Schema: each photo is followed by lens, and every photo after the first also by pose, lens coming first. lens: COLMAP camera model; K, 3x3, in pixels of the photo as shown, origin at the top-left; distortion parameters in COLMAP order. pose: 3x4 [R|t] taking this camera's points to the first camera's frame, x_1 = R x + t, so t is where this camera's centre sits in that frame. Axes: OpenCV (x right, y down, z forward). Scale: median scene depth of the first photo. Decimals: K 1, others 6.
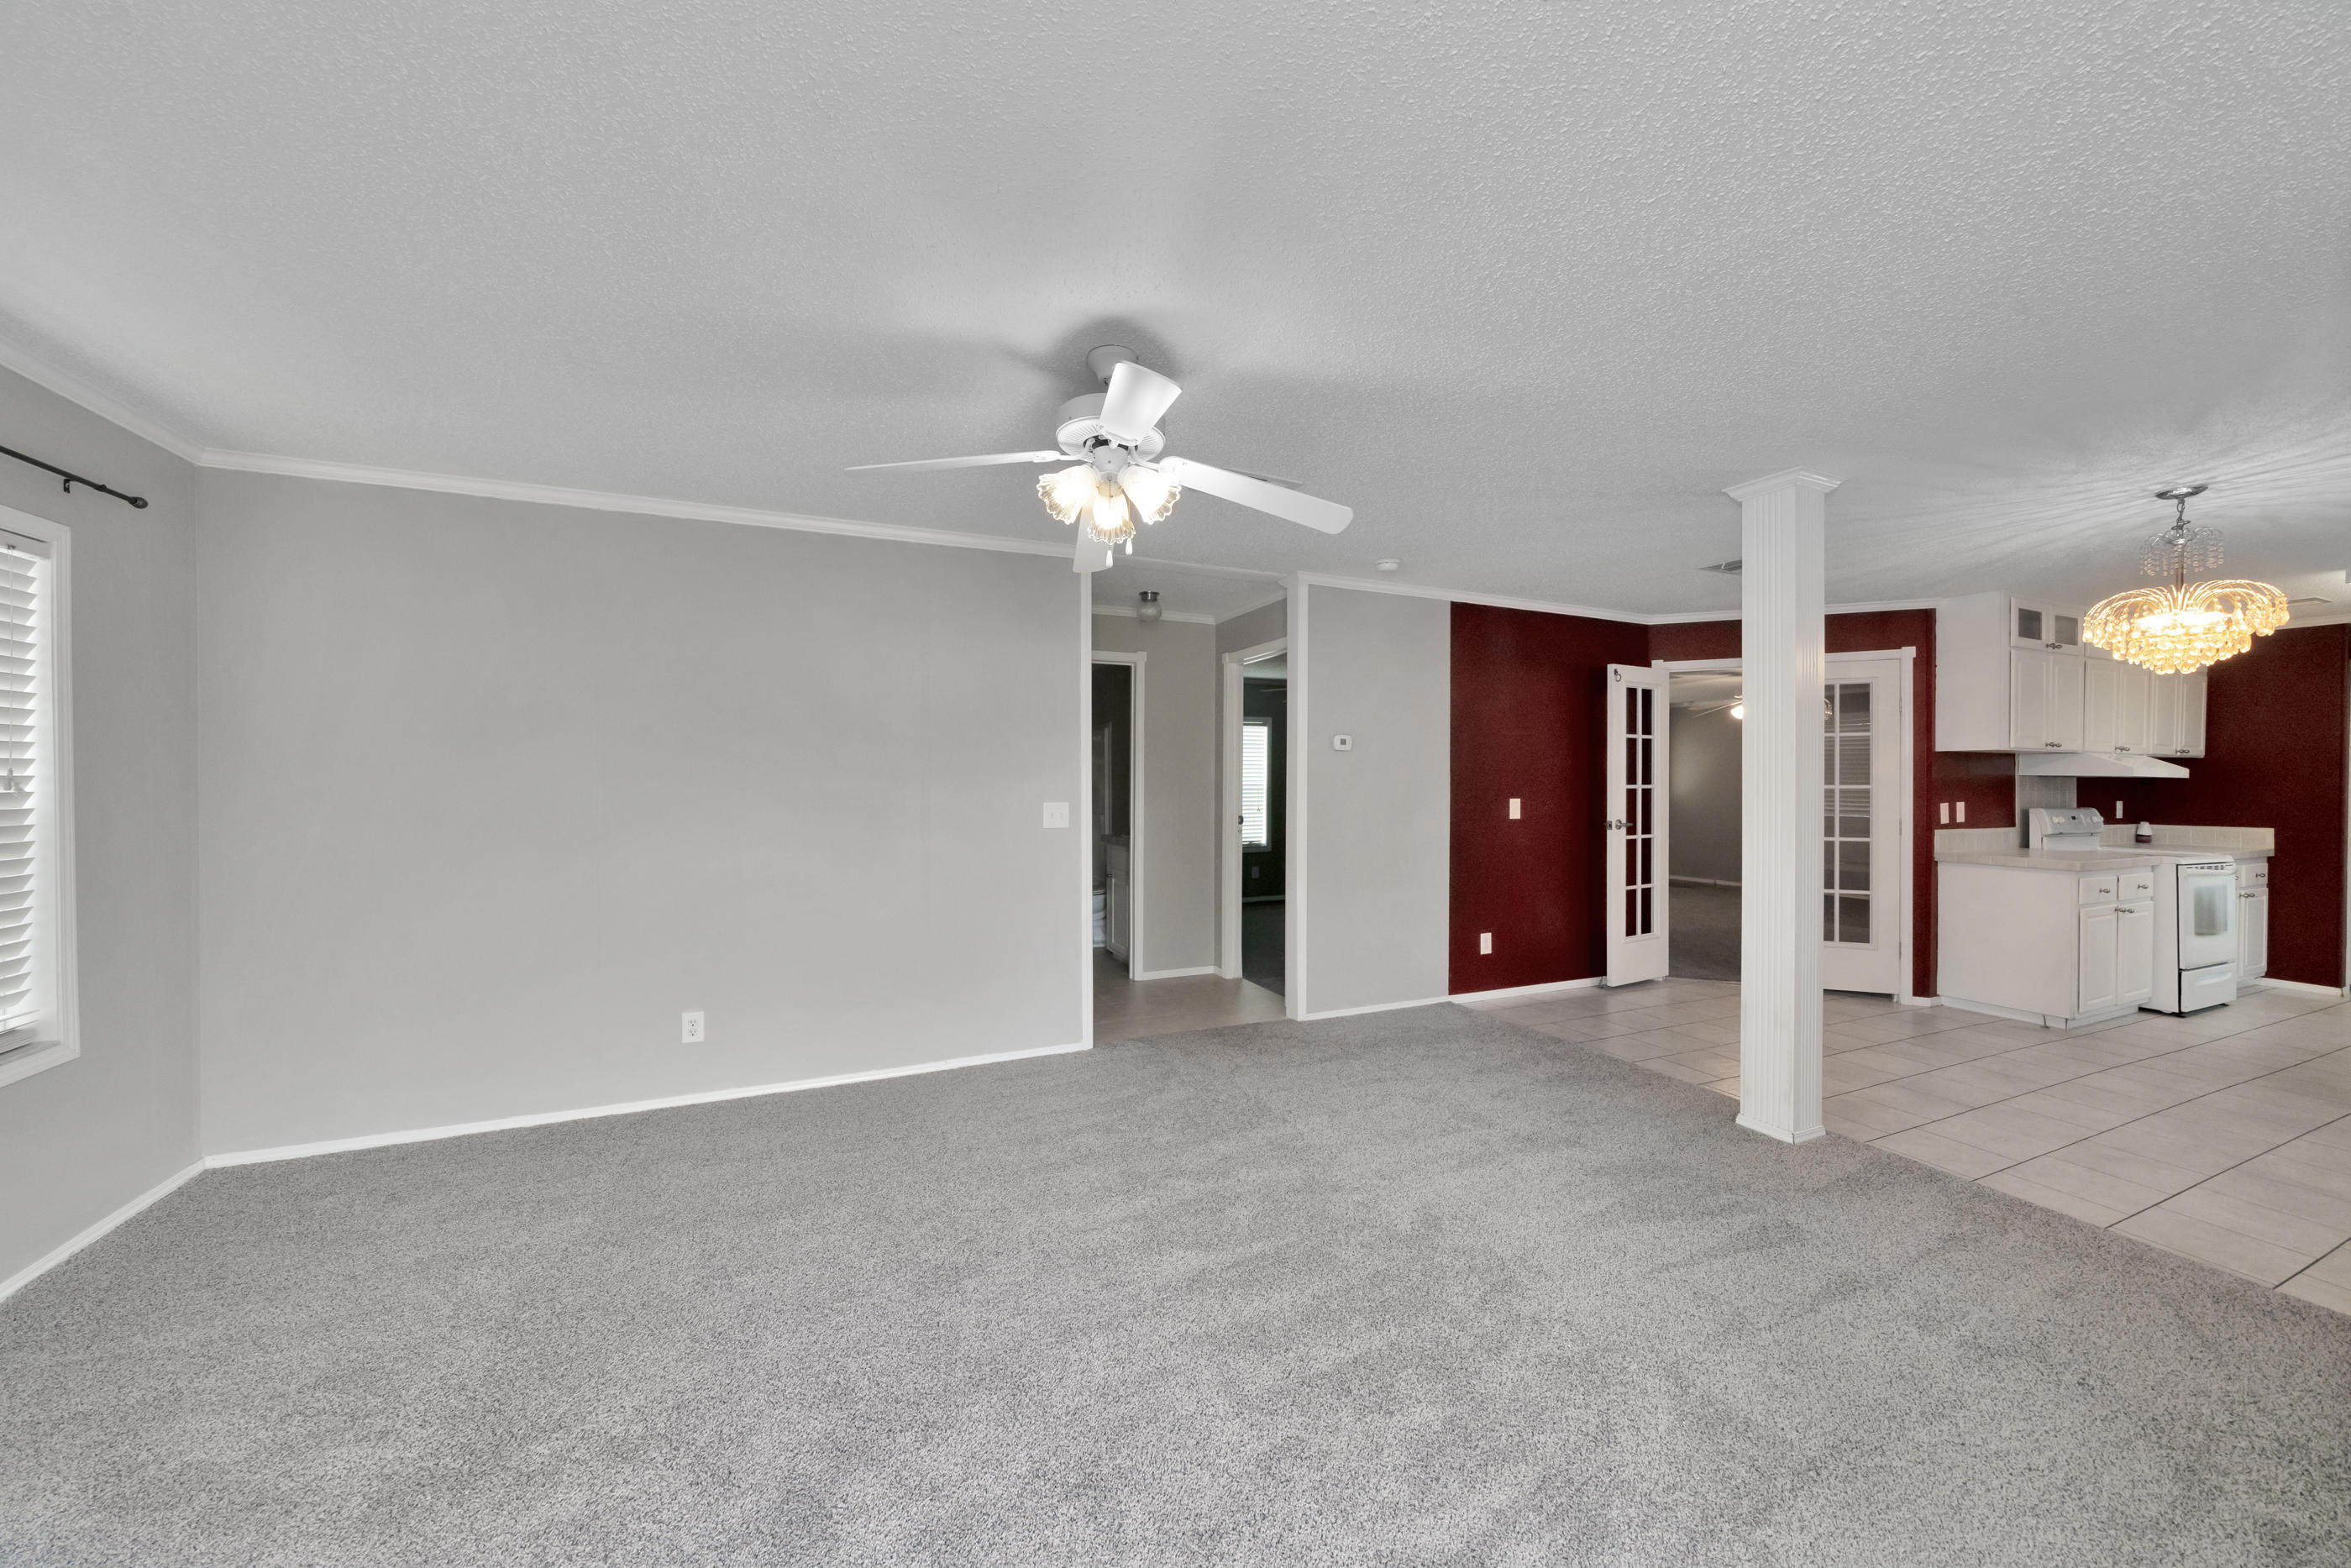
lens RADIAL K [[792.4, 0, 1165.3], [0, 792.4, 778.1], [0, 0, 1]] dist [-0.002990, 0.000265]
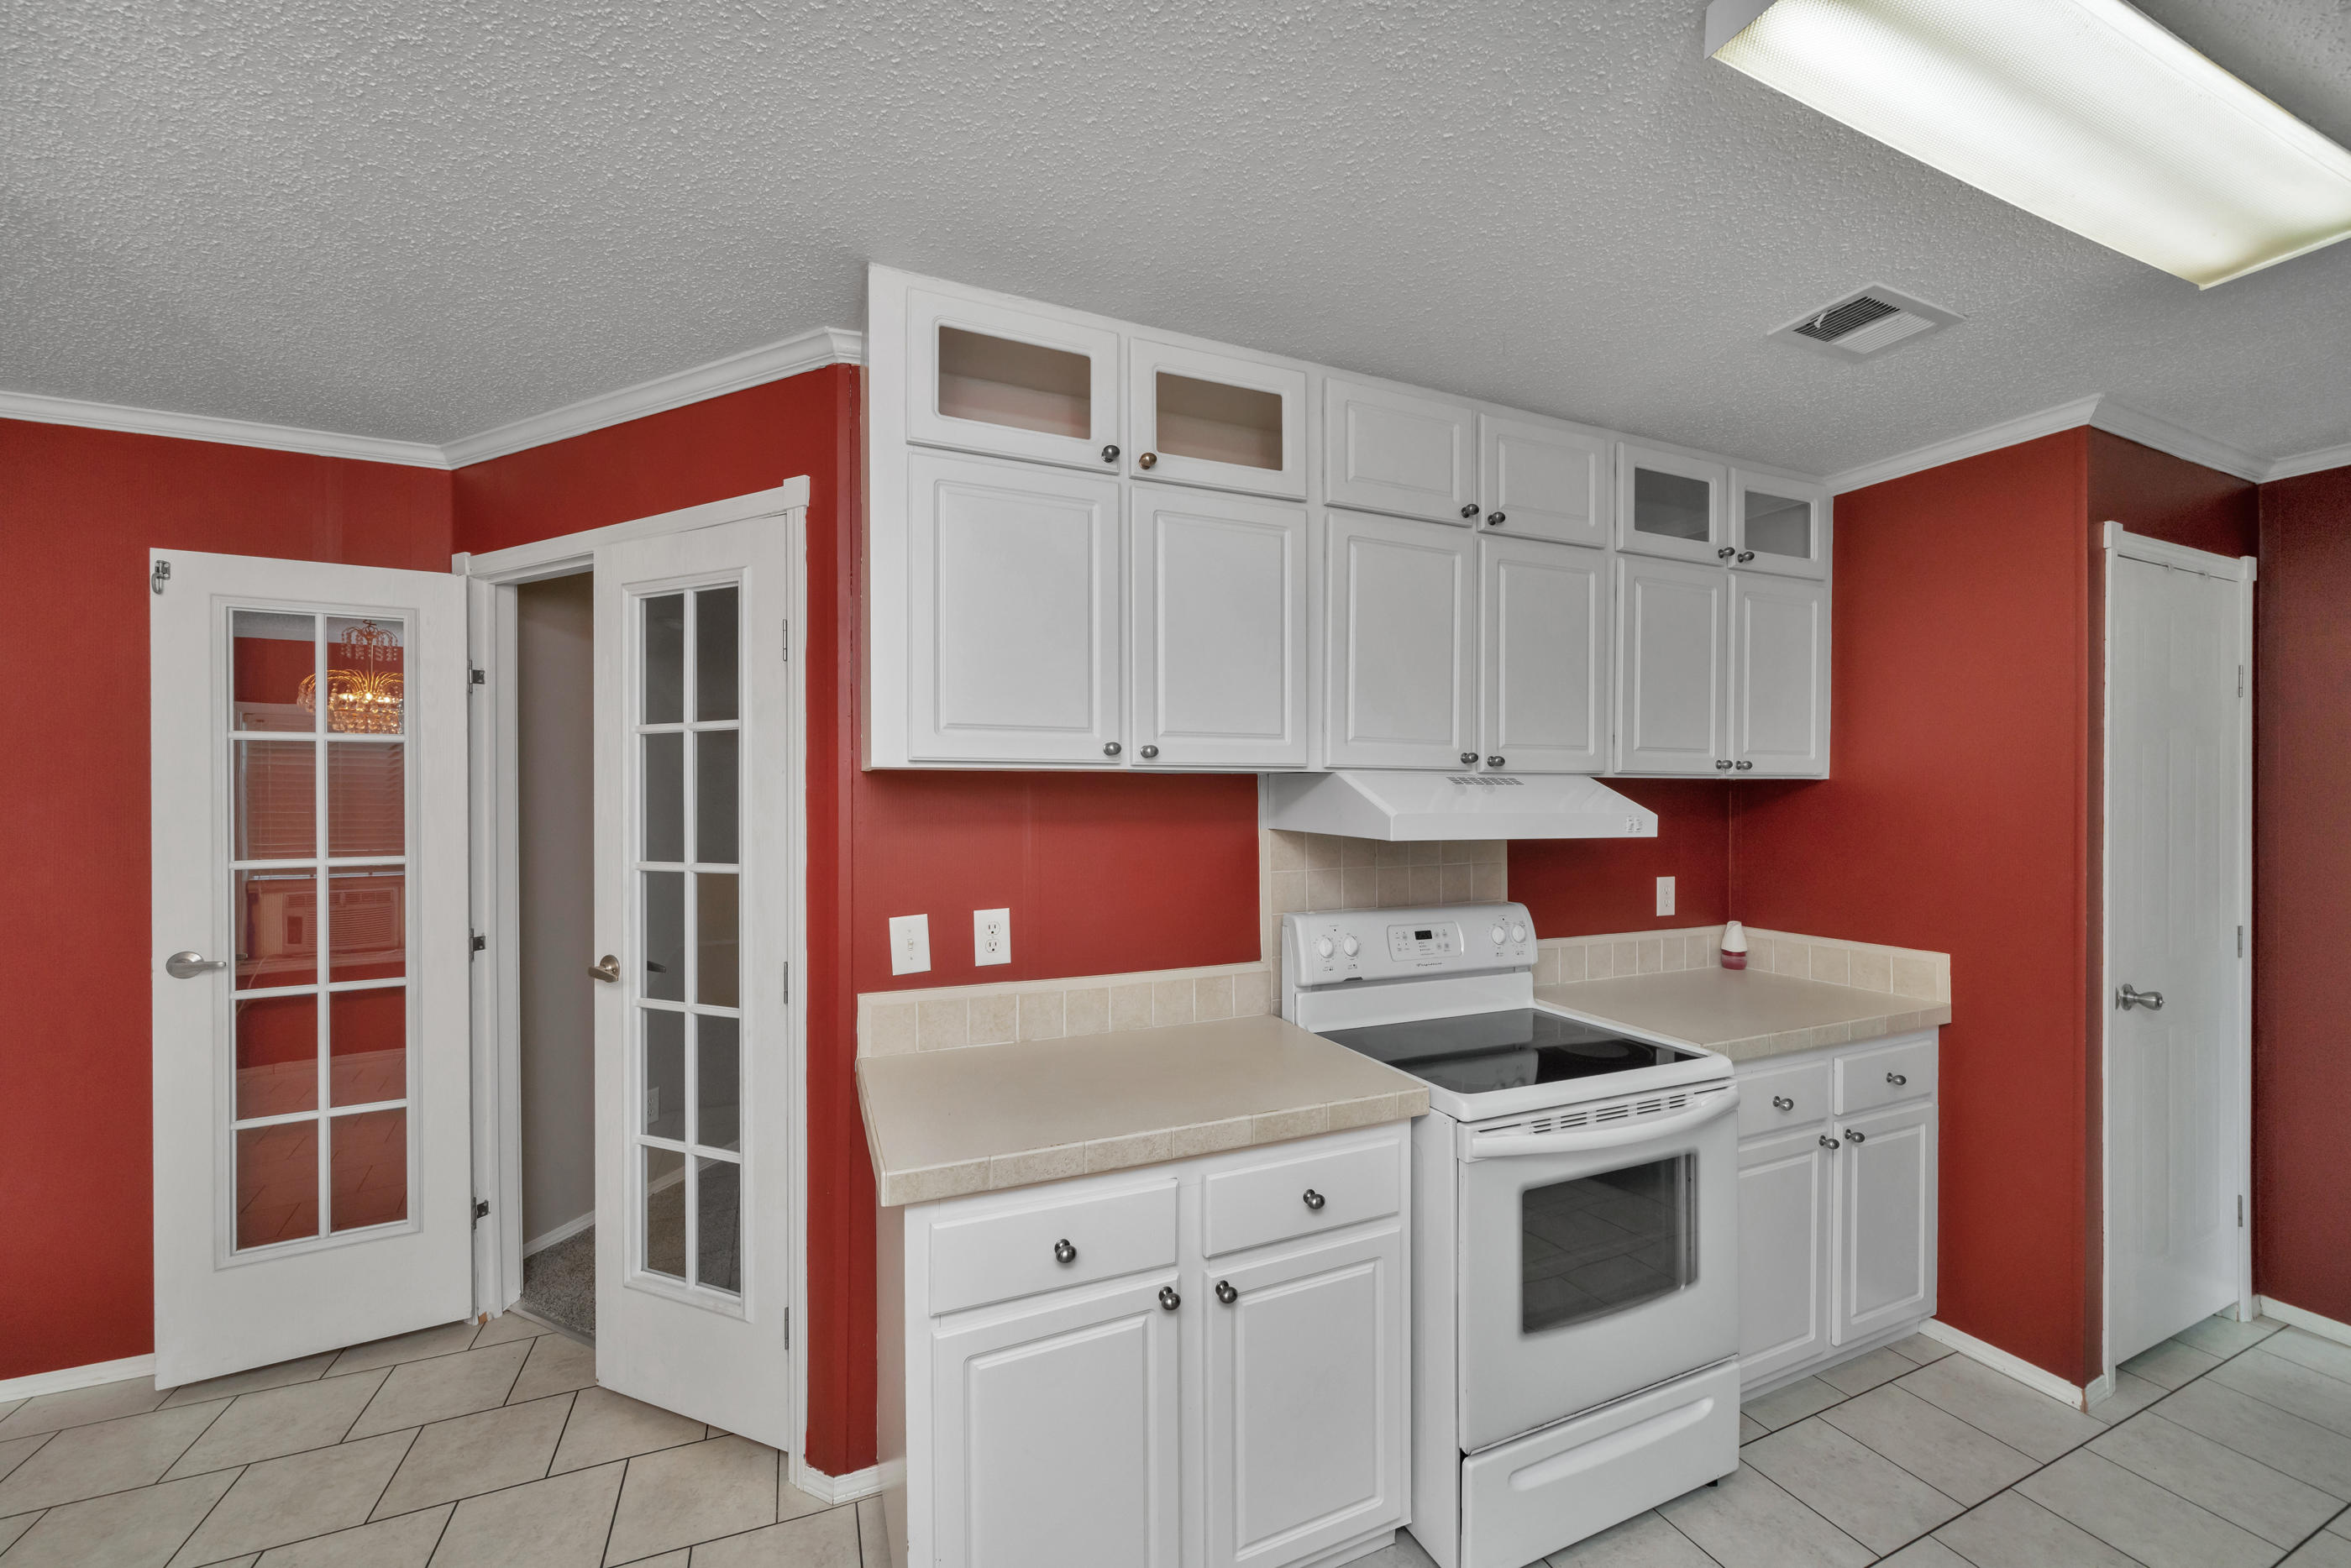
lens RADIAL K [[899.7, 0, 1187.3], [0, 899.7, 777.8], [0, 0, 1]] dist [-0.008175, 0.000049]
pose [[0.999979, -0.004730, -0.004400, 1.055909], [0.004741, 0.999986, 0.002449, -0.029466], [0.004389, -0.002469, 0.999987, 0.565404]]
